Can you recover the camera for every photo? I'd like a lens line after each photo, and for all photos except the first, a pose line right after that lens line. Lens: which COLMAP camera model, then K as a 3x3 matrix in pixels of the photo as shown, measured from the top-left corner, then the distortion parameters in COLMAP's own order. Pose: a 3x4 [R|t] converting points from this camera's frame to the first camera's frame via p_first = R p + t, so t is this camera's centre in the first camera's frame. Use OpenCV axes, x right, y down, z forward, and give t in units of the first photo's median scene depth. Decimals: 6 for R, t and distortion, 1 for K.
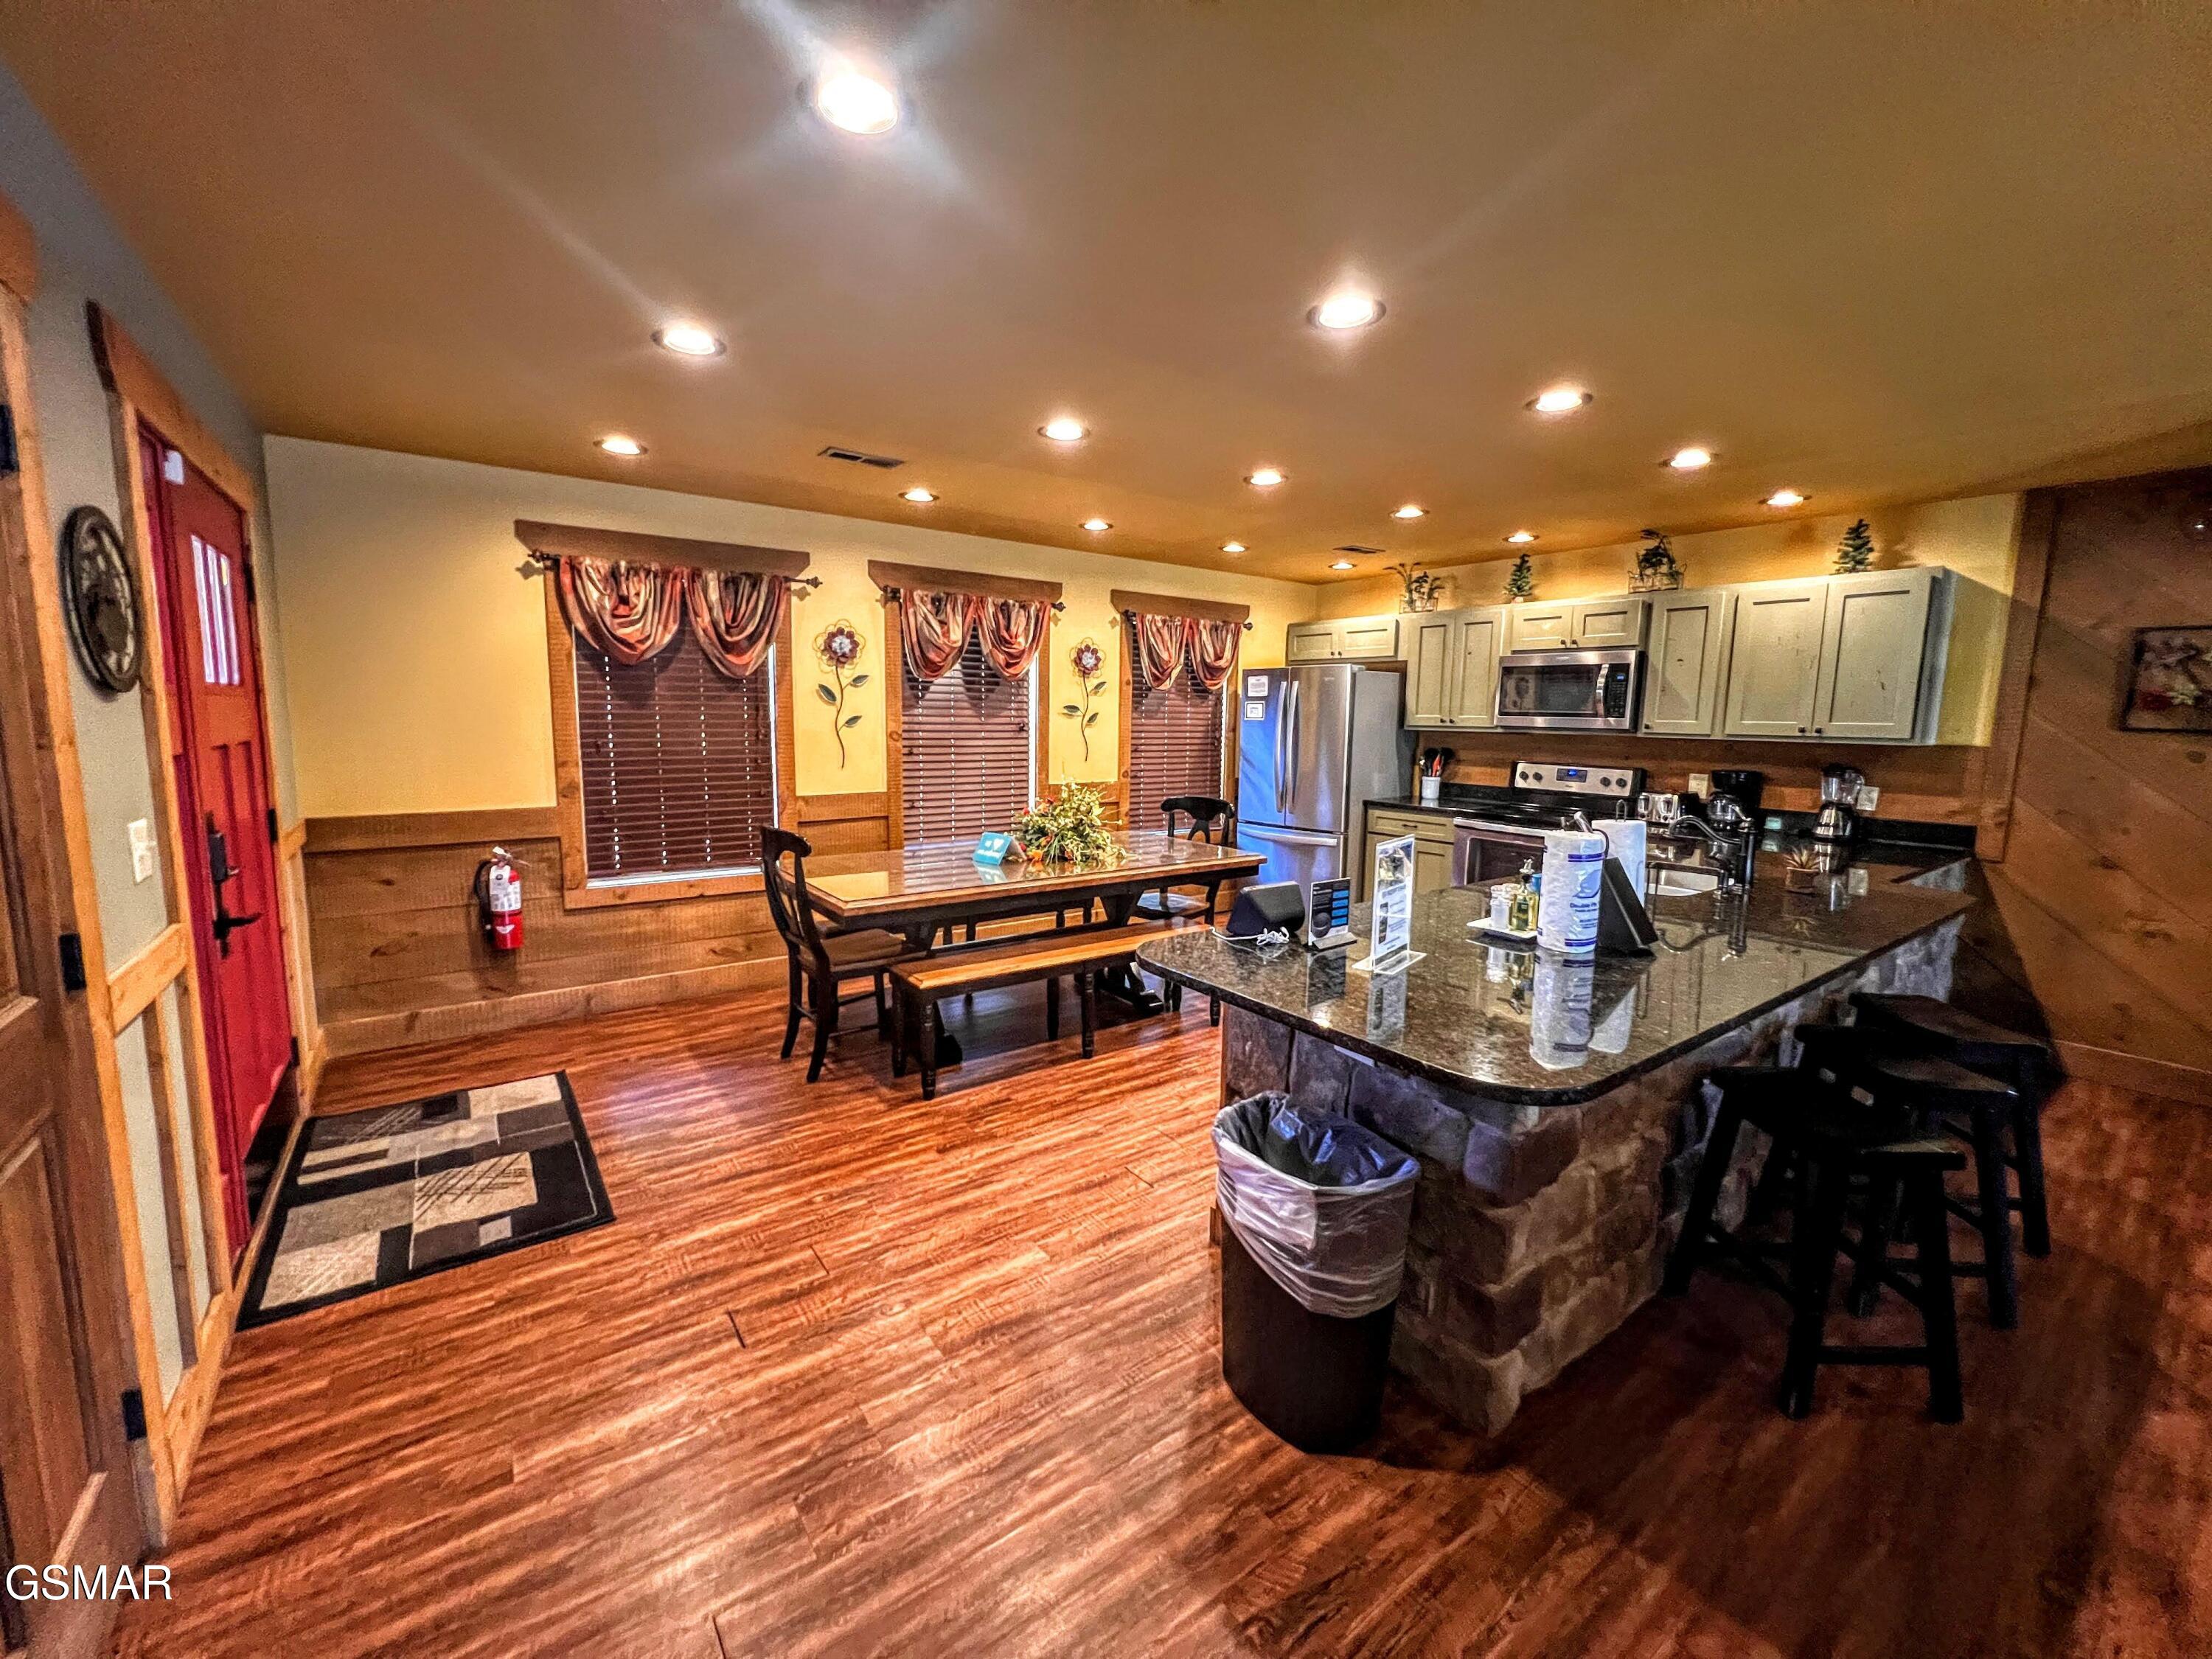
lens RADIAL K [[882.7, 0, 1097.7], [0, 882.7, 821.9], [0, 0, 1]] dist [-0.002236, 0.000448]
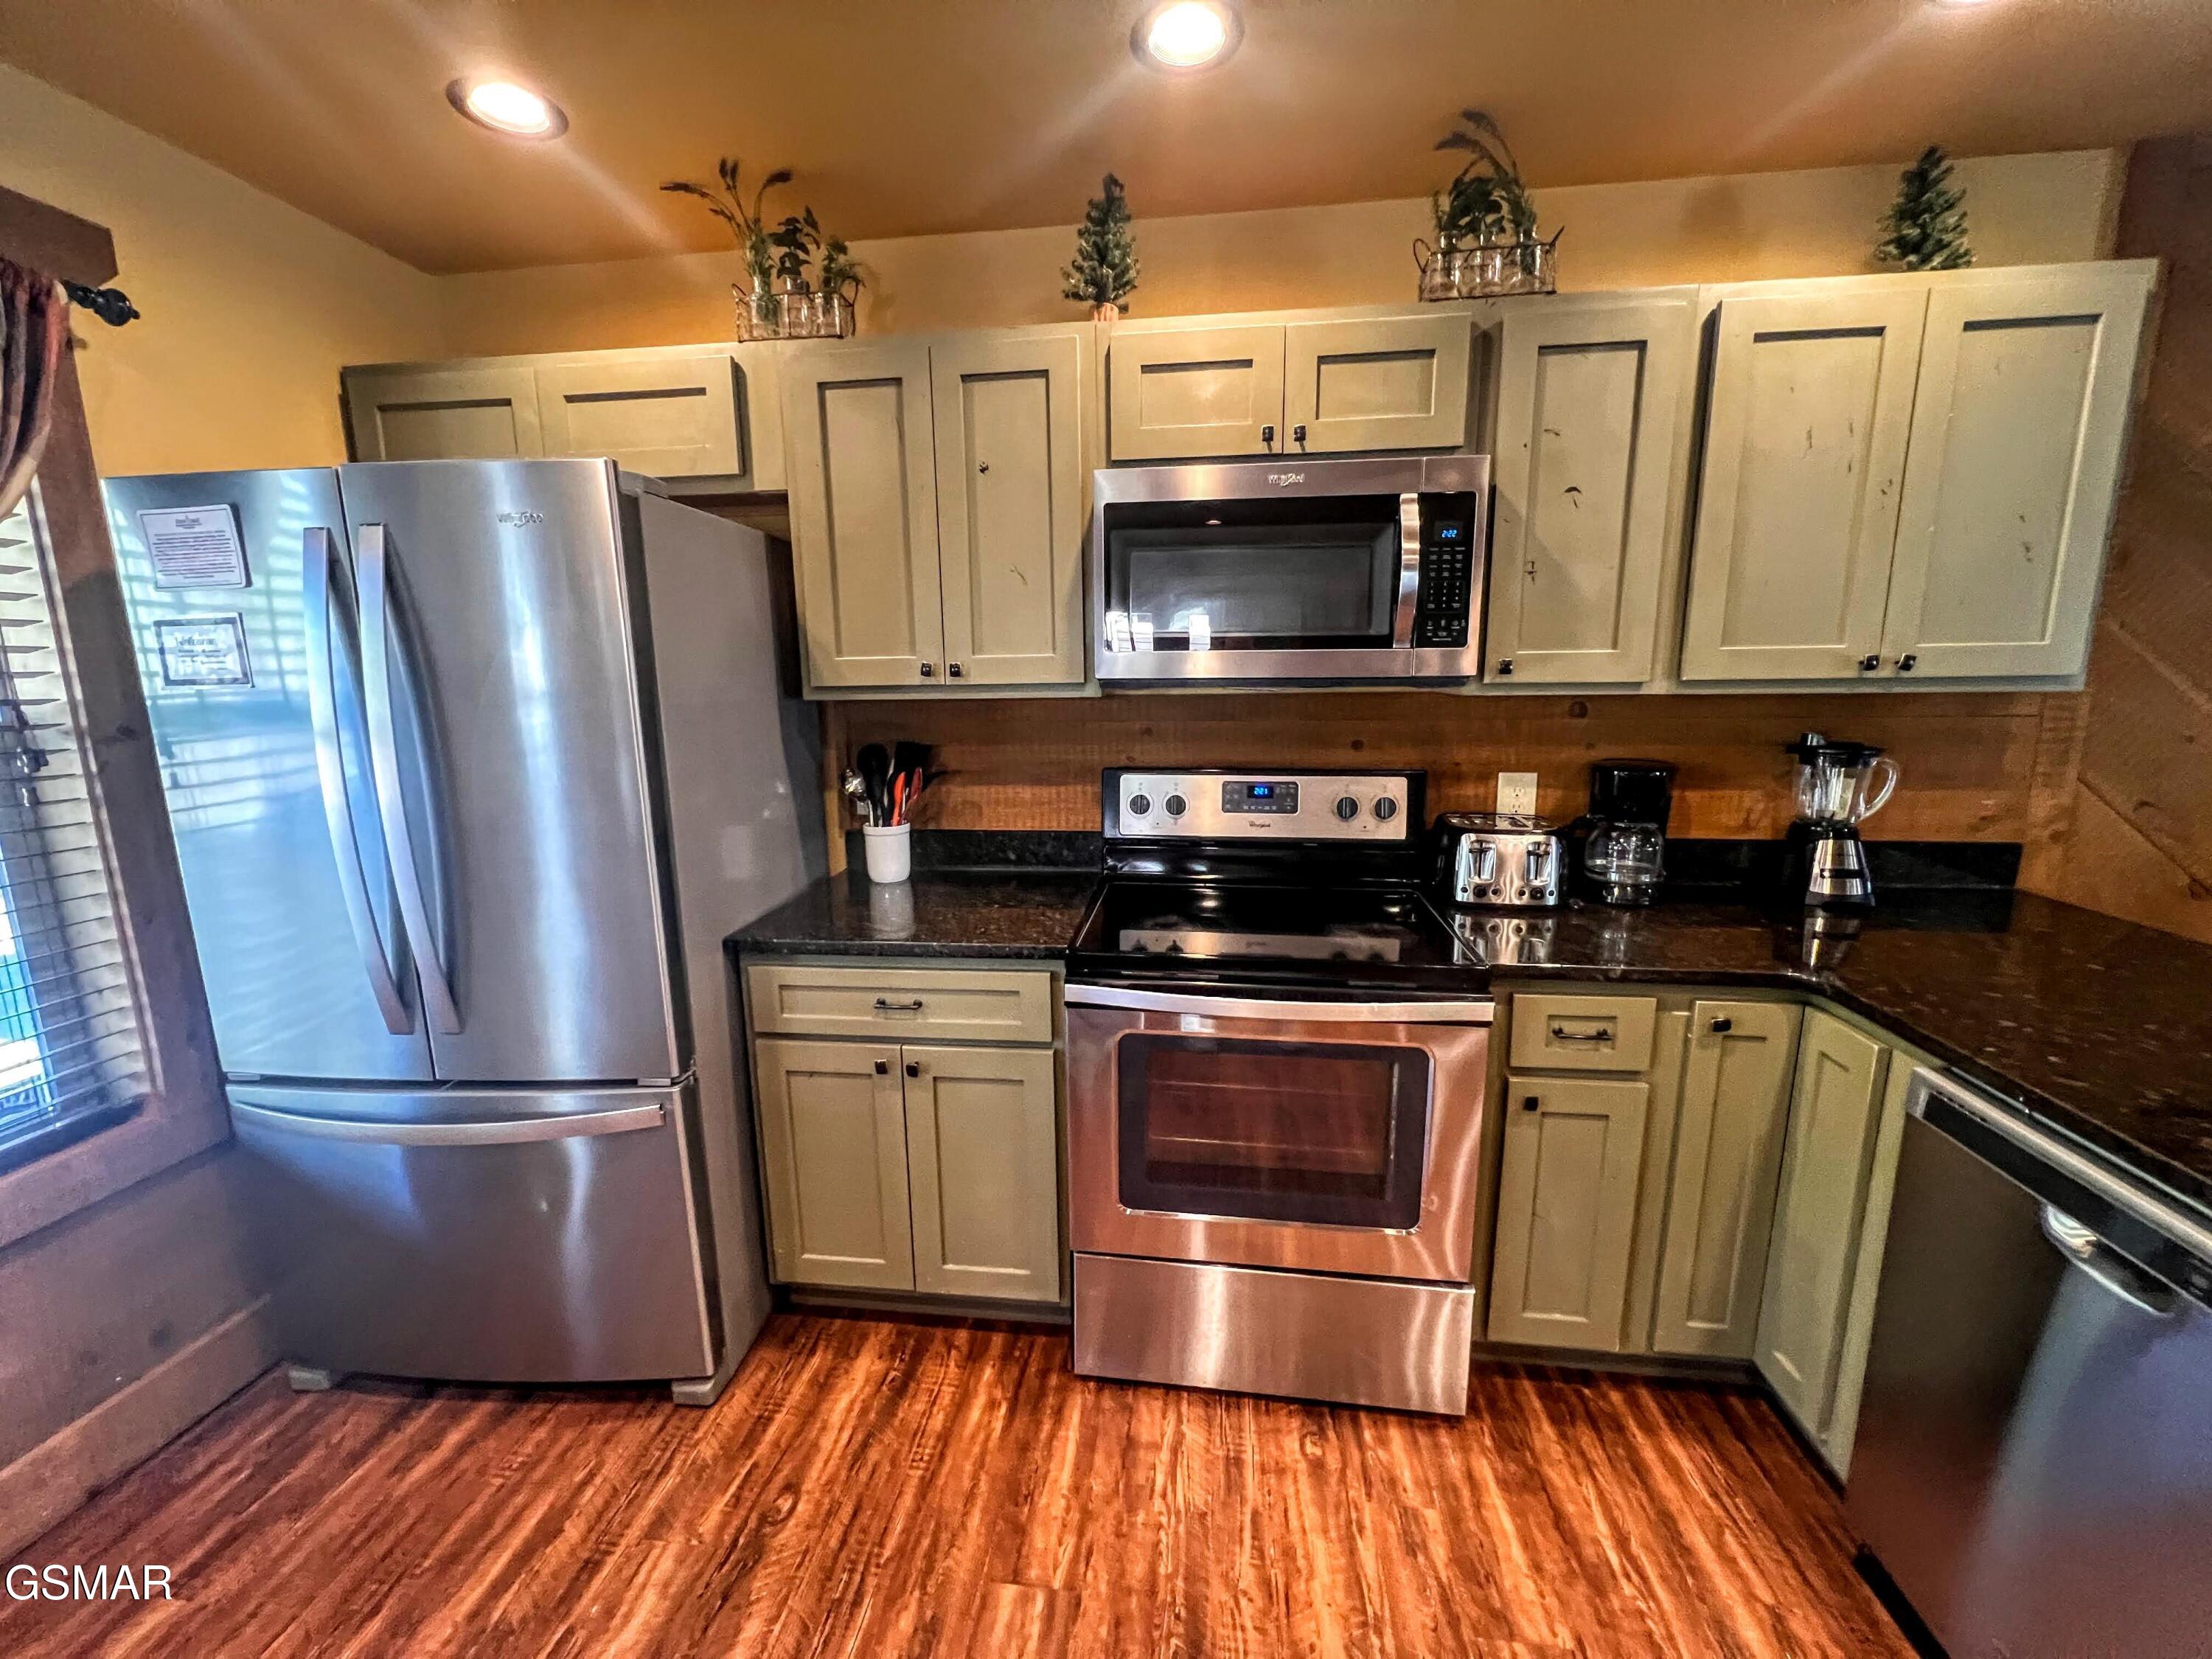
lens RADIAL K [[882.7, 0, 1095.7], [0, 882.7, 822.8], [0, 0, 1]] dist [-0.002236, 0.000448]
pose [[0.685360, -0.150220, 0.712542, 0.217846], [0.113165, 0.988575, 0.099566, -0.098177], [-0.719358, 0.012396, 0.694529, 0.850484]]
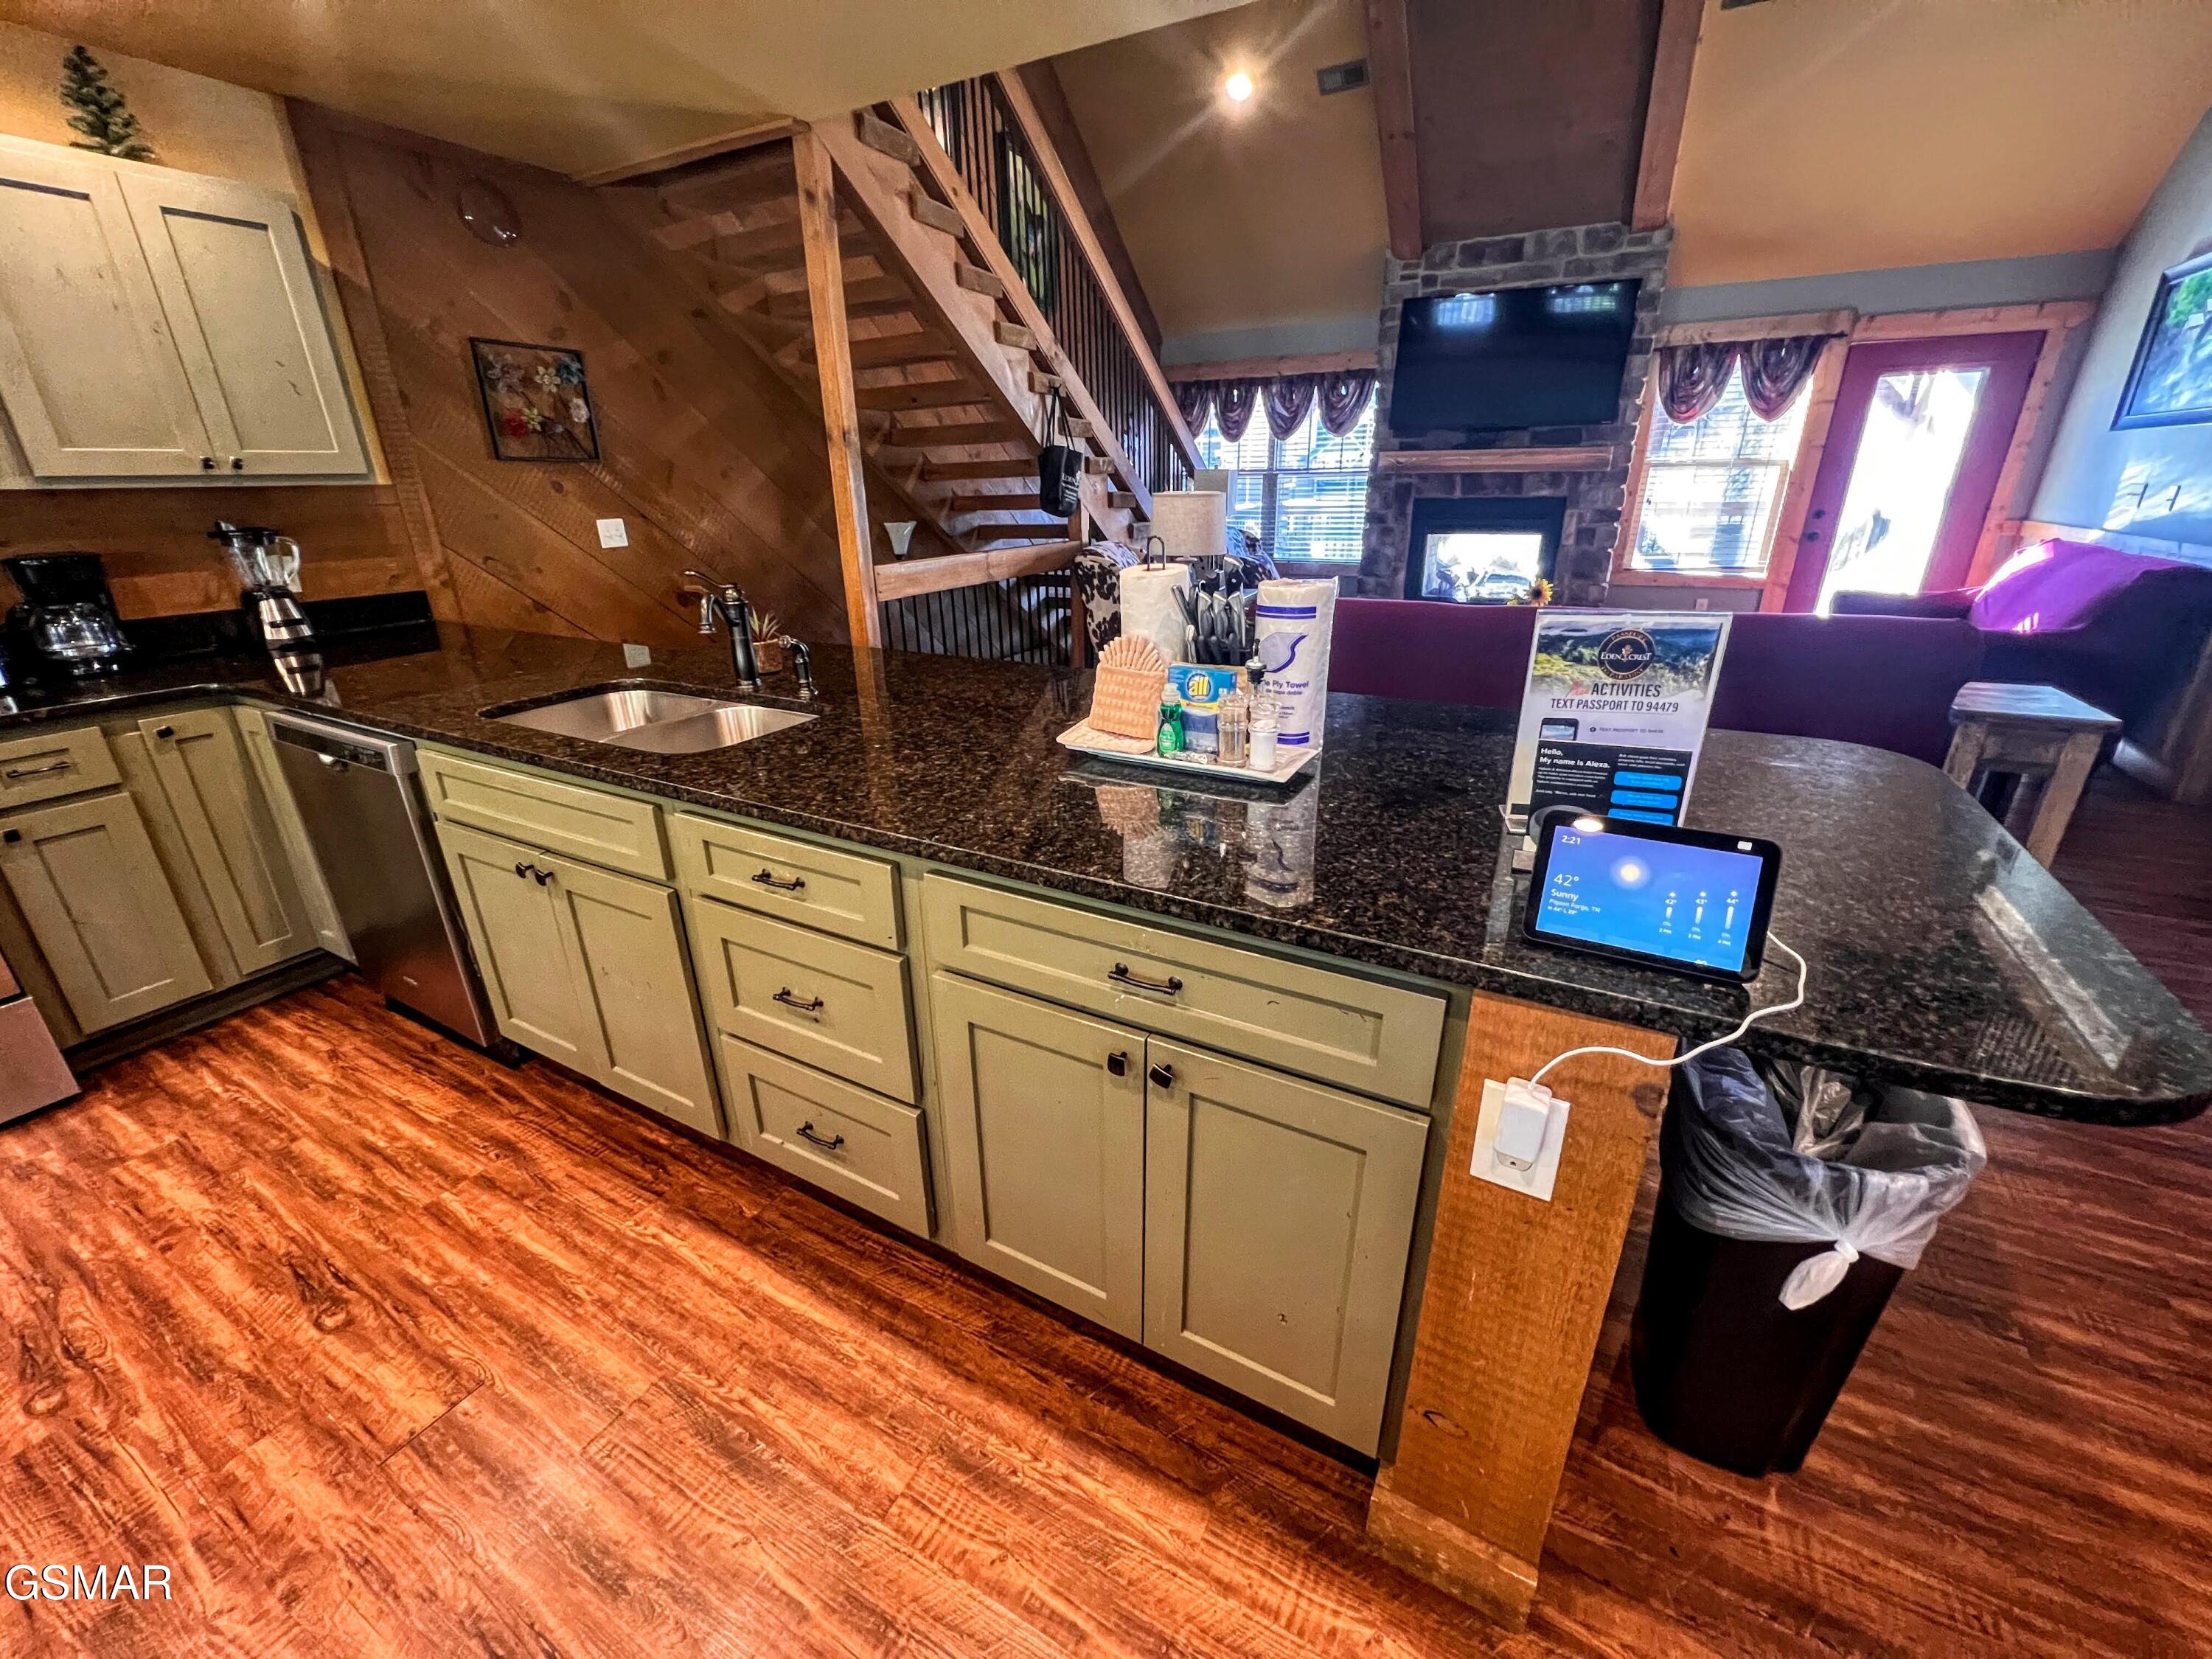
lens RADIAL K [[882.7, 0, 1097.4], [0, 882.7, 820.9], [0, 0, 1]] dist [-0.002236, 0.000448]
pose [[-0.426128, -0.335311, 0.840227, -0.008646], [0.124134, 0.898316, 0.421449, -0.056778], [-0.896106, 0.283892, -0.341174, 0.646618]]
